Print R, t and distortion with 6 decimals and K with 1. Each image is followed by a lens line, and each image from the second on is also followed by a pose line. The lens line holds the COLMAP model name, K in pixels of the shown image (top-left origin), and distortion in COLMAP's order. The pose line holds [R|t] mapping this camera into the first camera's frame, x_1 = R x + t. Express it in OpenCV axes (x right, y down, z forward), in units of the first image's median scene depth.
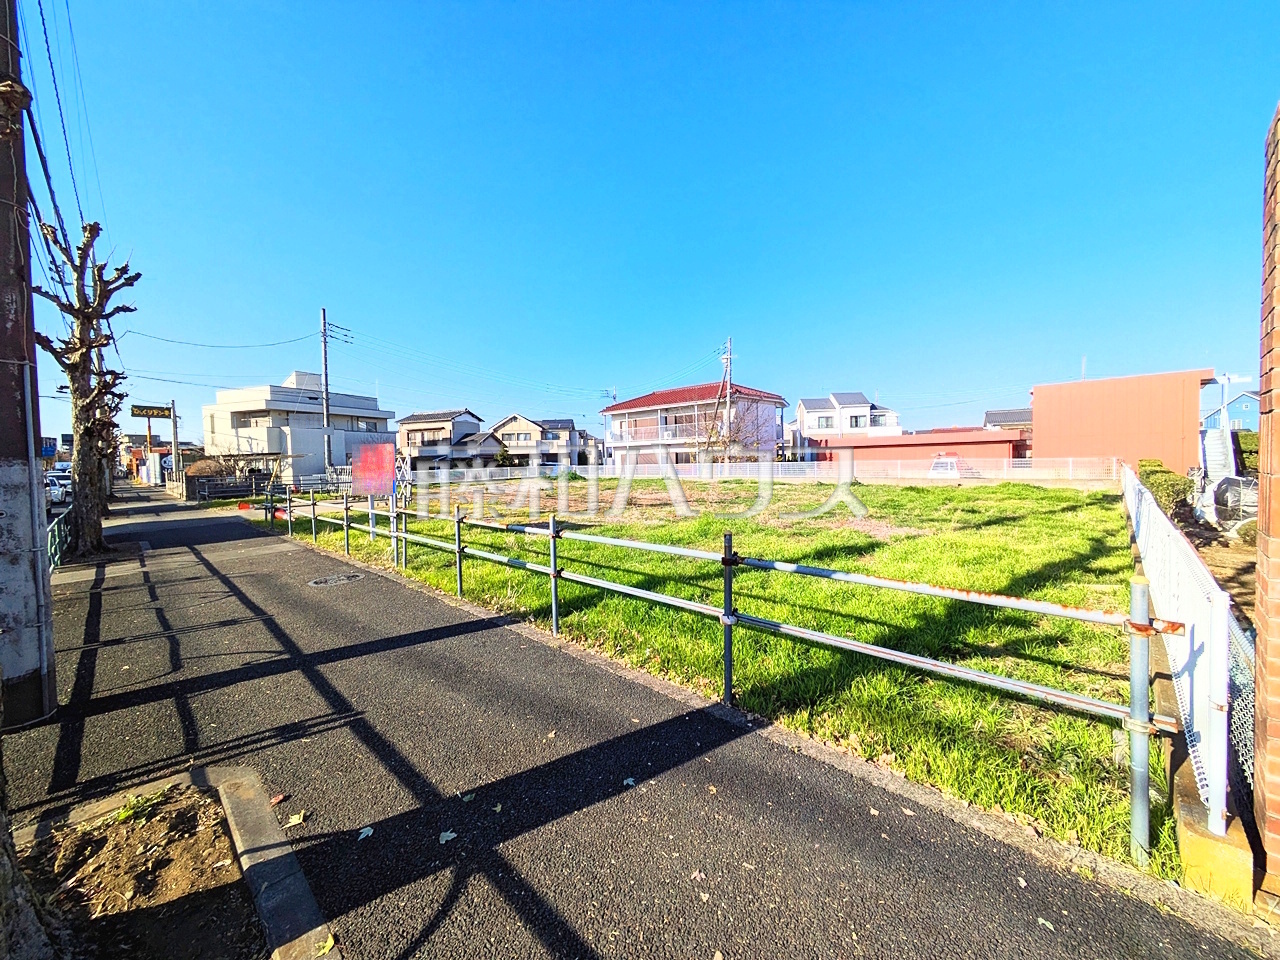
lens RADIAL K [[506.4, 0, 641.4], [0, 506.4, 477.5], [0, 0, 1]] dist [-0.000518, 0.001248]
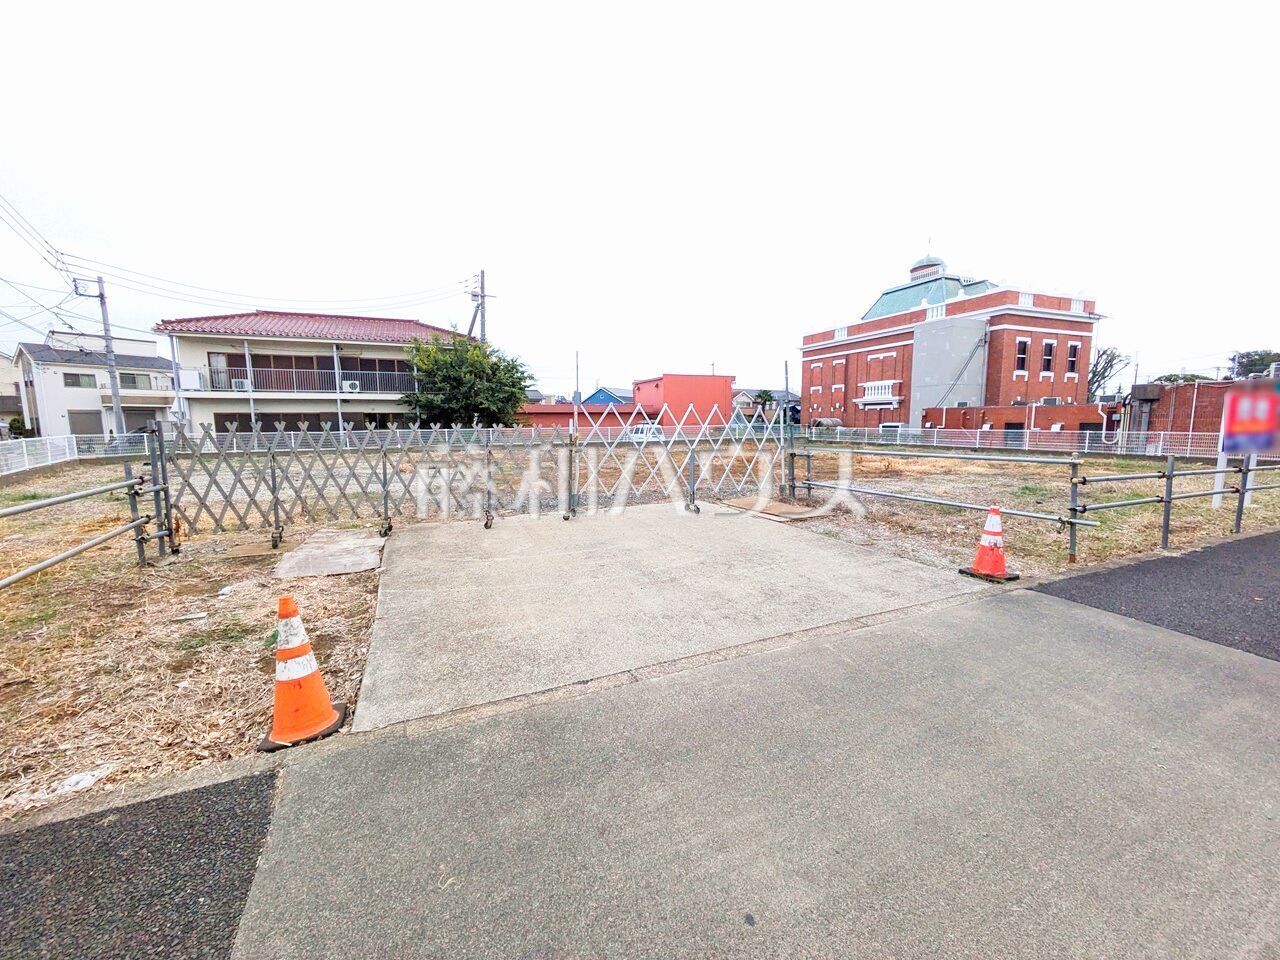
lens RADIAL K [[506.4, 0, 641.7], [0, 506.4, 480.0], [0, 0, 1]] dist [-0.000518, 0.001248]
pose [[0.382234, -0.087564, 0.919907, -0.605171], [0.031493, 0.996156, 0.081736, -0.005799], [-0.923529, -0.002272, 0.383523, 0.568544]]
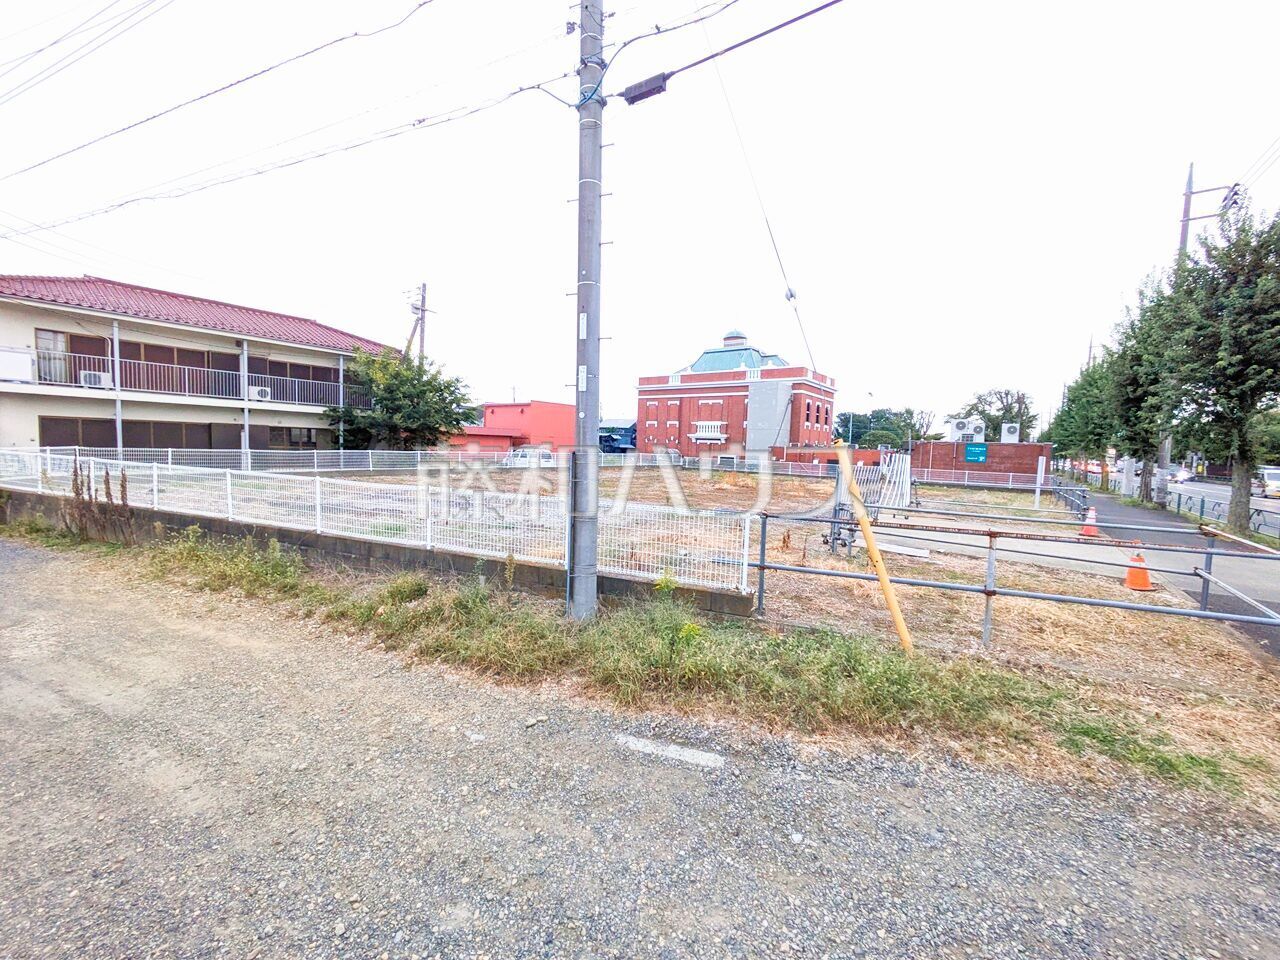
lens RADIAL K [[506.4, 0, 642.4], [0, 506.4, 480.5], [0, 0, 1]] dist [-0.000518, 0.001248]
pose [[-0.135174, -0.048731, 0.989623, -0.774966], [0.002865, 0.998766, 0.049573, -0.024267], [-0.990818, 0.009536, -0.134867, 0.962730]]
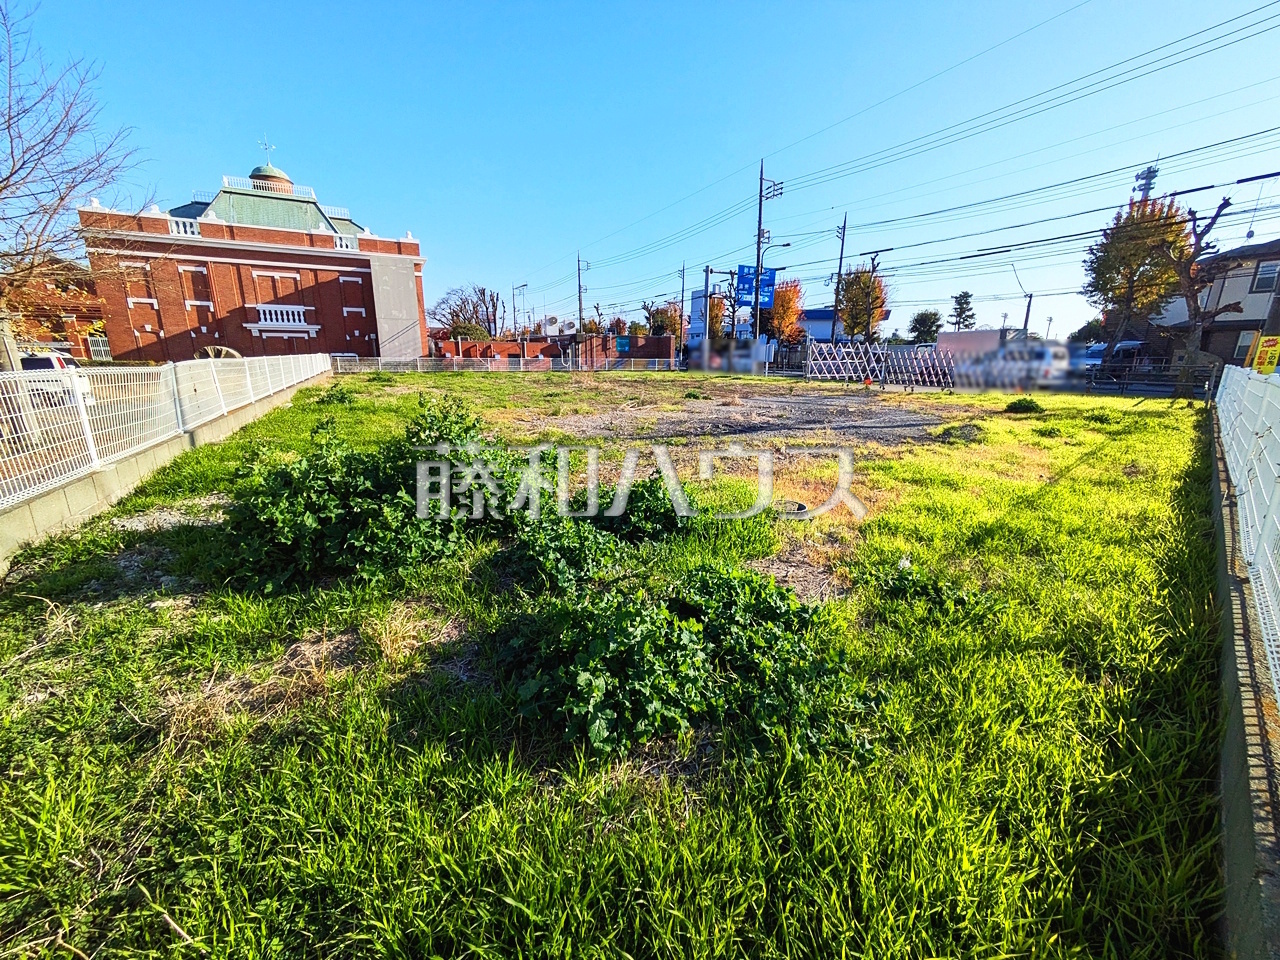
lens RADIAL K [[506.4, 0, 643.6], [0, 506.4, 483.7], [0, 0, 1]] dist [-0.000518, 0.001248]
pose [[-0.952224, -0.057610, 0.299917, -0.285971], [0.027175, 0.962168, 0.271099, -0.033590], [-0.304189, 0.266297, -0.914634, 1.448986]]
